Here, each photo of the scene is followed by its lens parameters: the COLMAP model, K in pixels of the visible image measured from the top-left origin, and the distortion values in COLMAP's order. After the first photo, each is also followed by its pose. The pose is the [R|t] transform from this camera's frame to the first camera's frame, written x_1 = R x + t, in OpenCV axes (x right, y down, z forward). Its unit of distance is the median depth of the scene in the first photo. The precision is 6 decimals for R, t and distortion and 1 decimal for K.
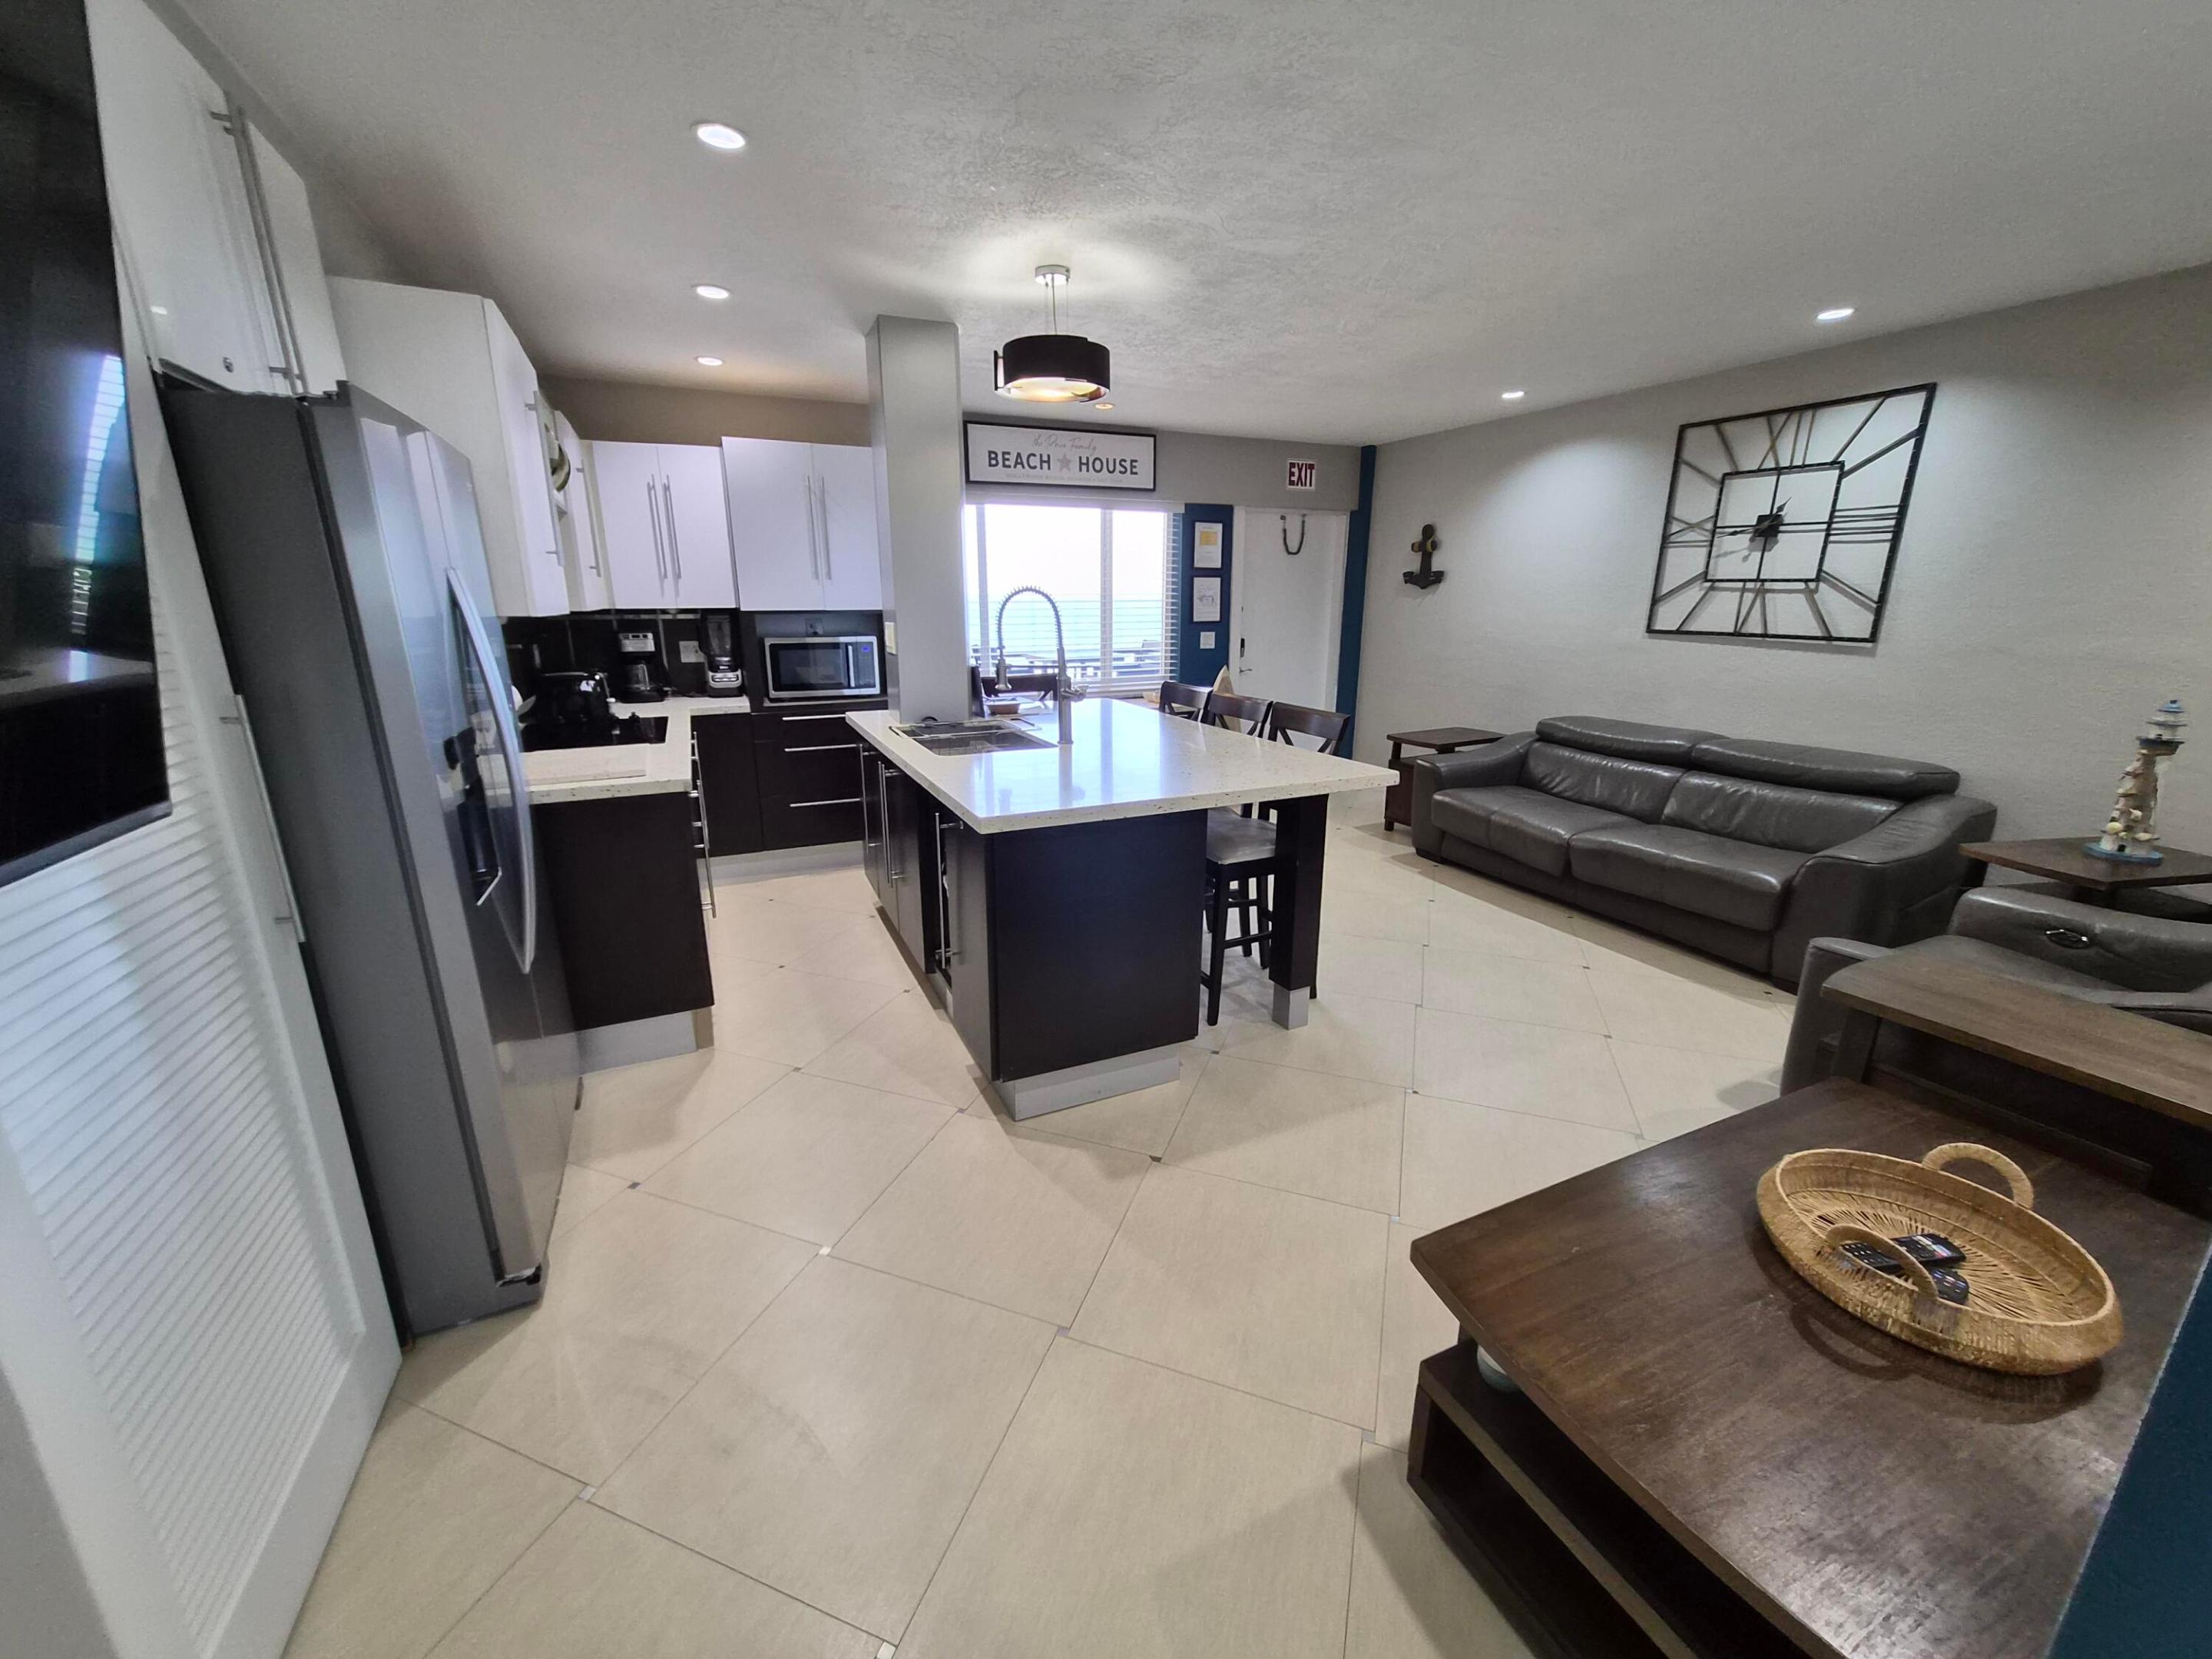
lens RADIAL K [[865.8, 0, 1094.5], [0, 865.8, 821.6], [0, 0, 1]] dist [0.001259, 0.000654]
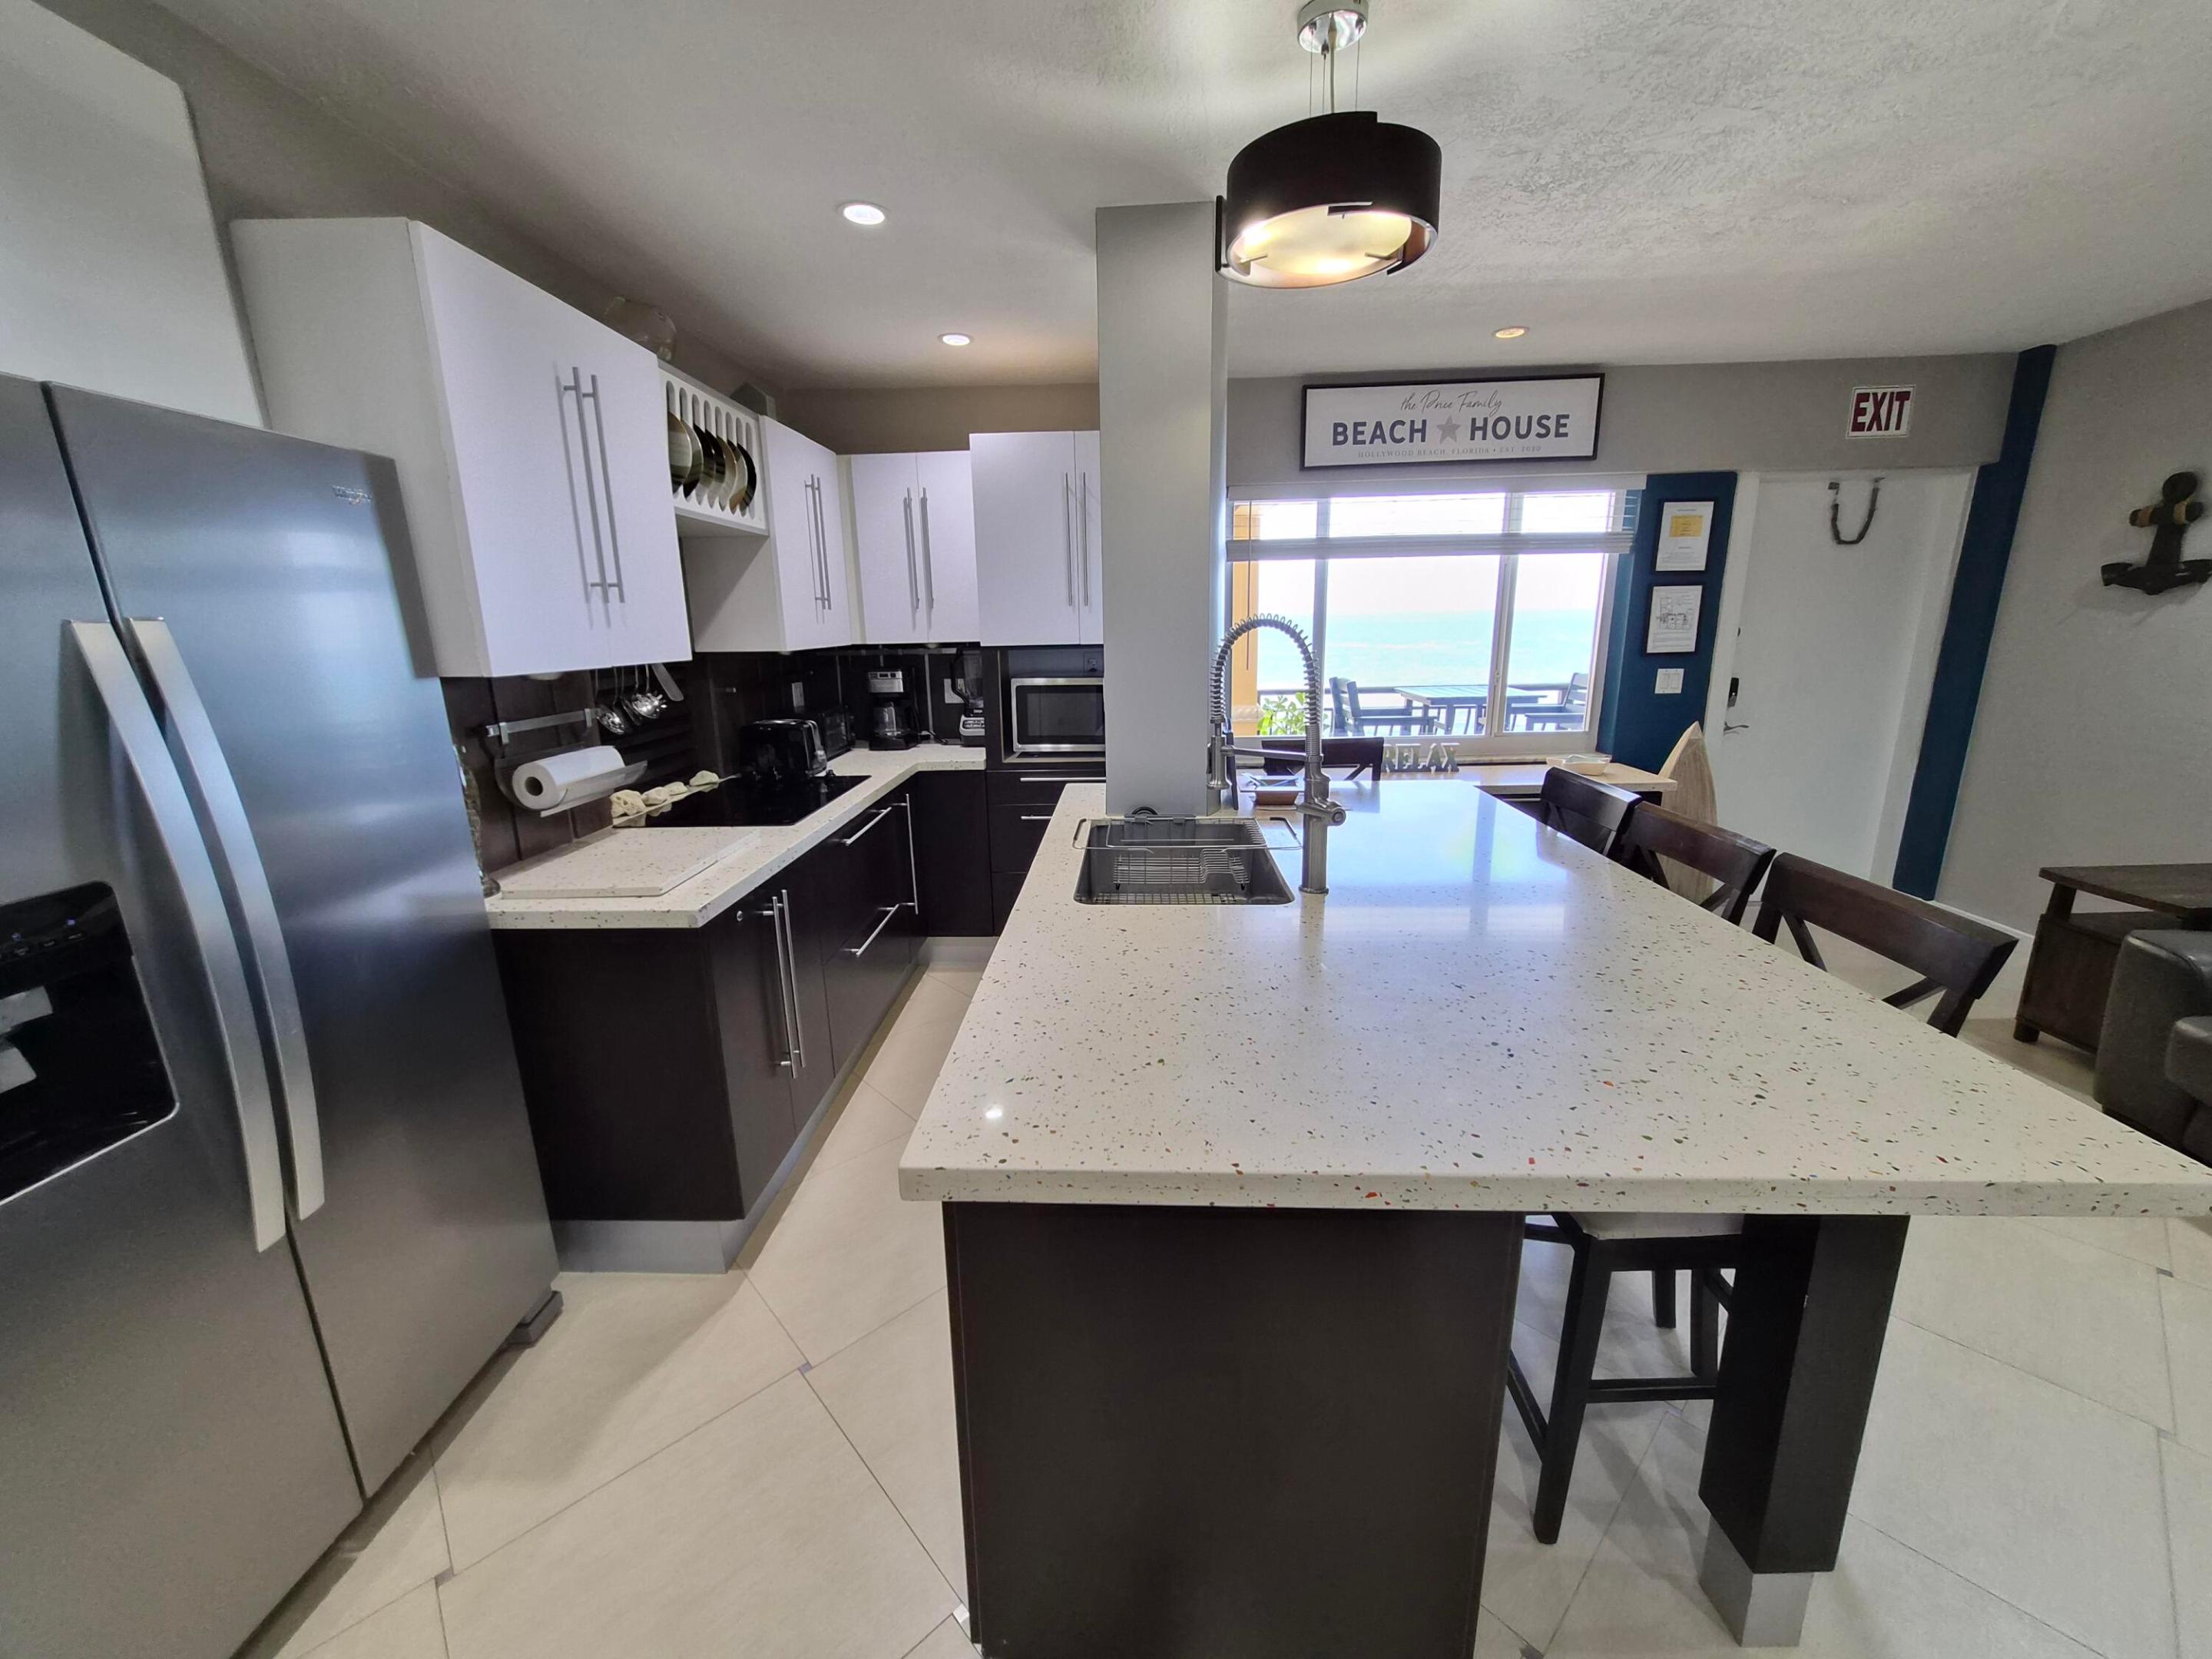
lens RADIAL K [[865.8, 0, 1100.7], [0, 865.8, 824.5], [0, 0, 1]] dist [0.001259, 0.000654]
pose [[0.892268, 0.089936, -0.442458, 0.053926], [-0.096800, 0.995279, 0.007095, -0.074600], [0.441007, 0.036499, 0.896761, 0.260690]]
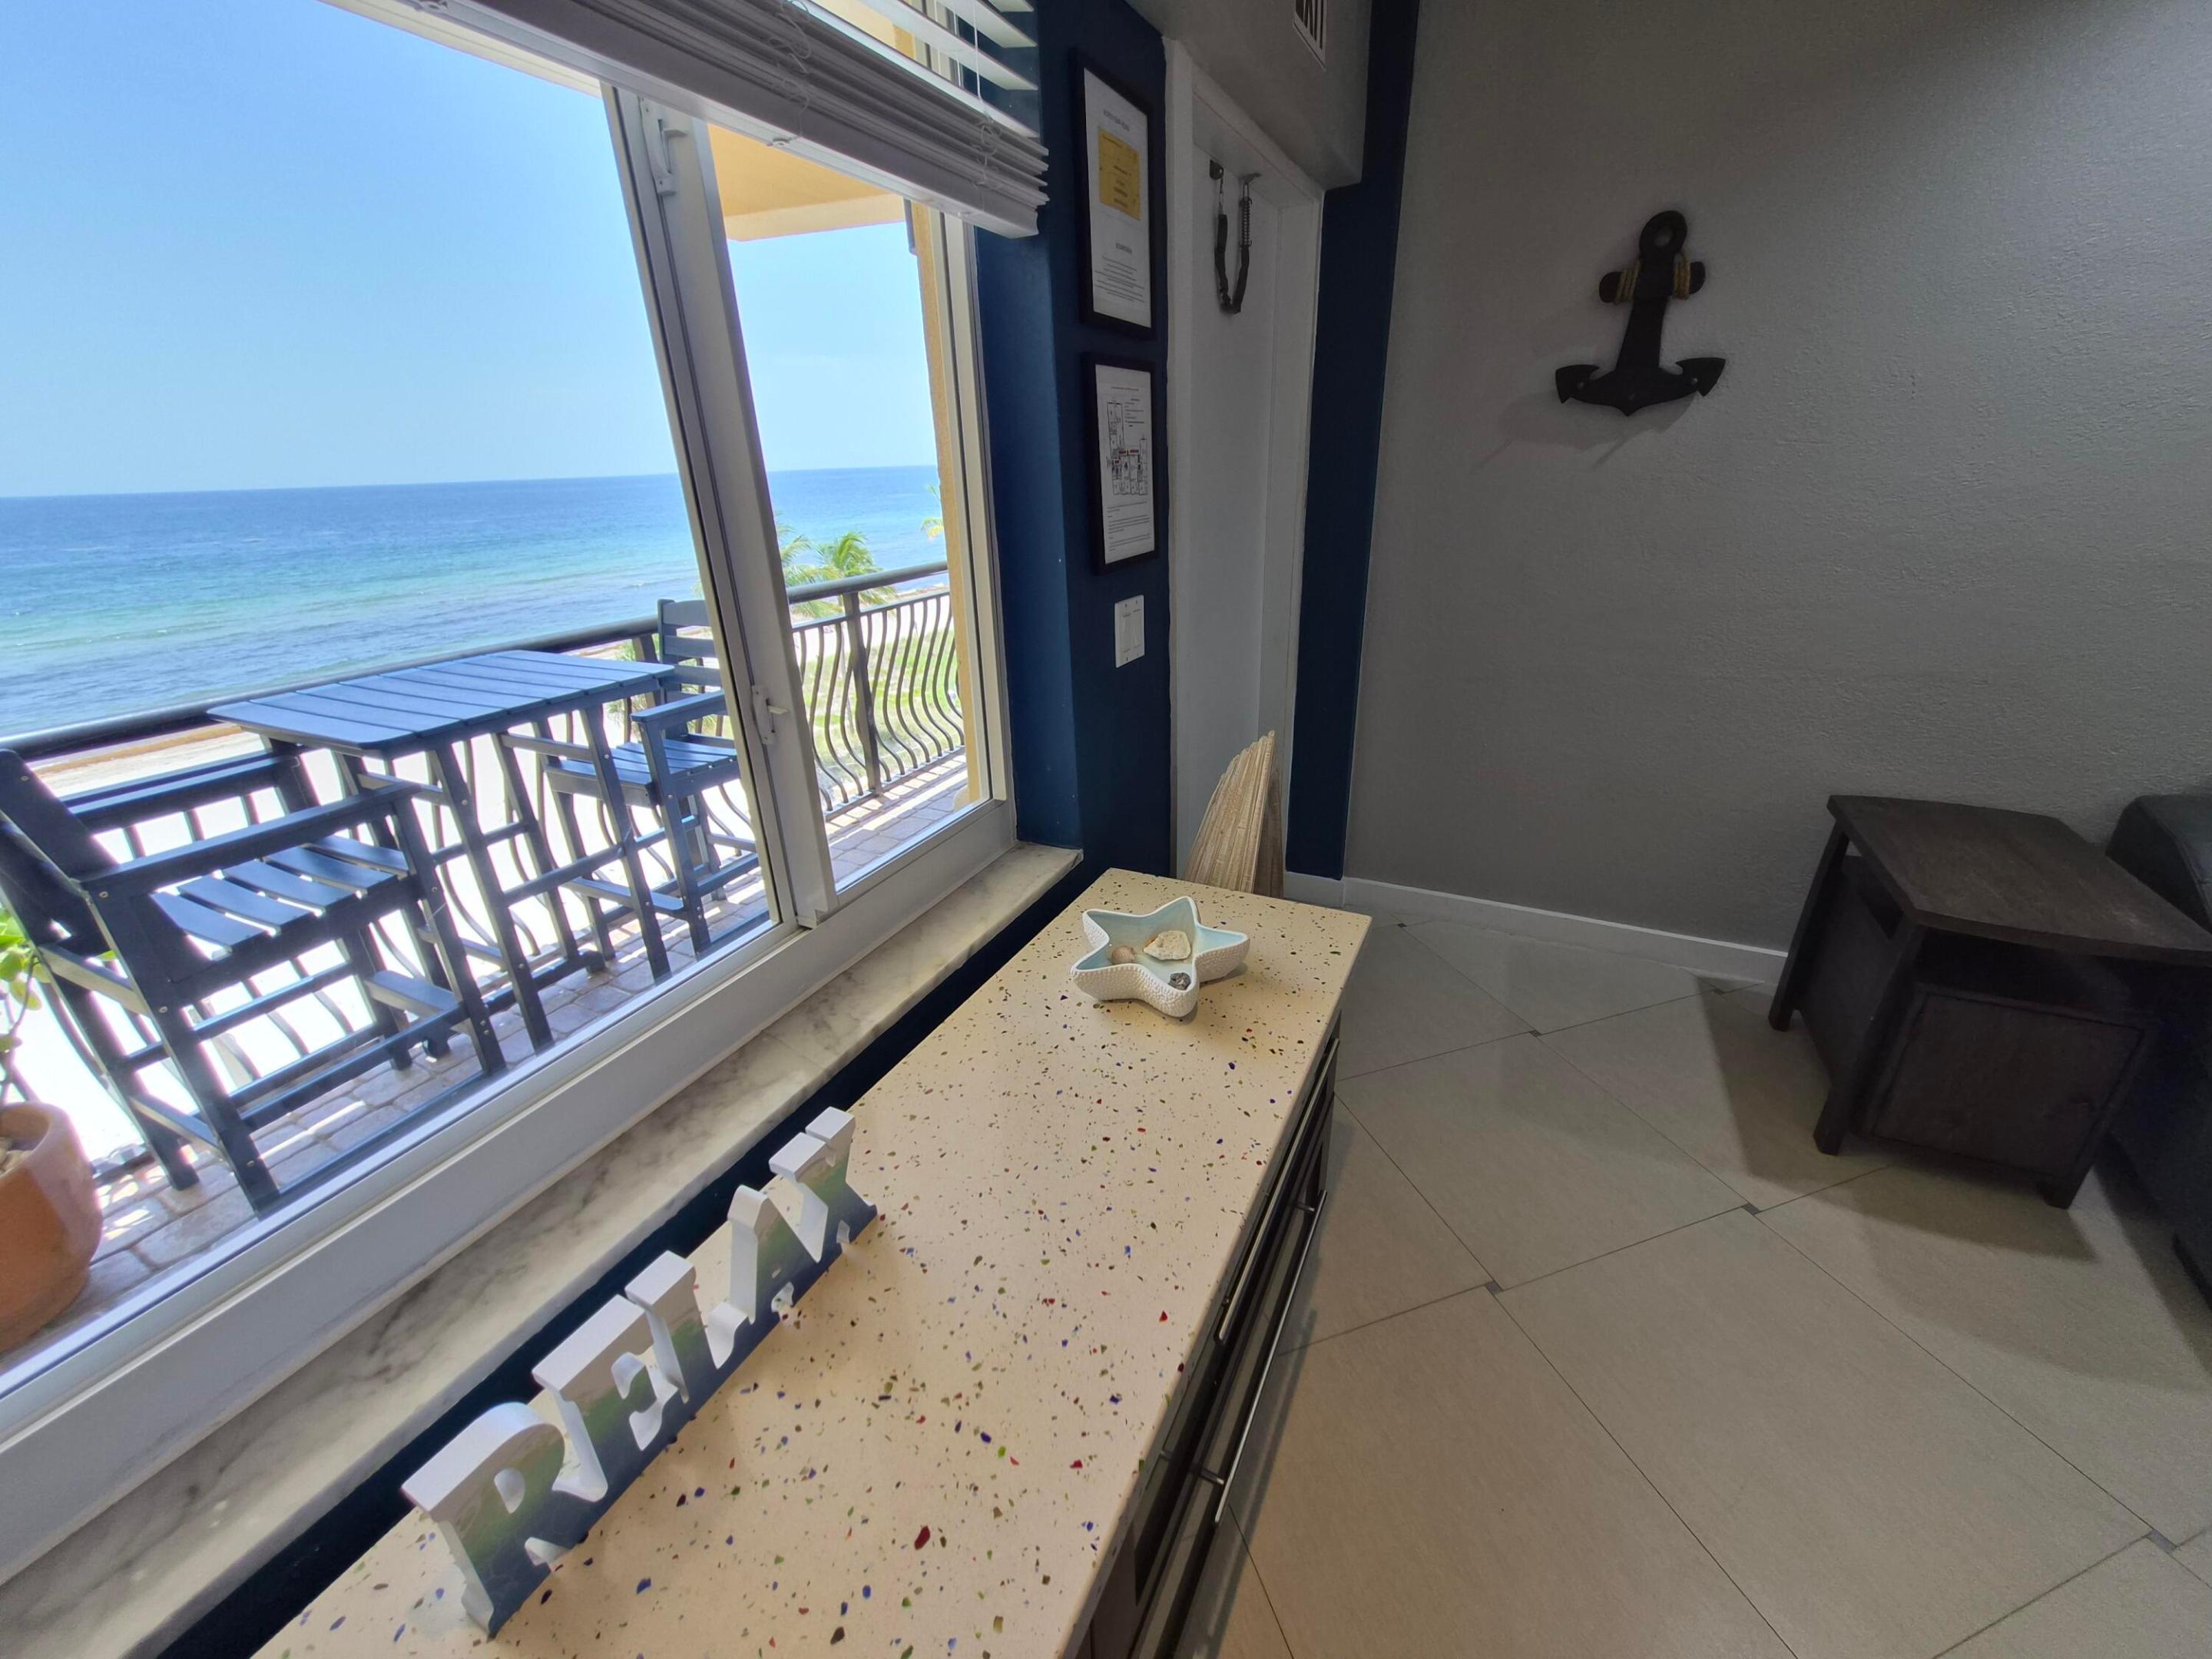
lens RADIAL K [[865.8, 0, 1094.2], [0, 865.8, 824.6], [0, 0, 1]] dist [0.001259, 0.000654]
pose [[0.786052, -0.262169, 0.559812, -0.045229], [0.187558, 0.964069, 0.188132, -0.238810], [-0.589020, -0.042884, 0.806980, 0.929907]]
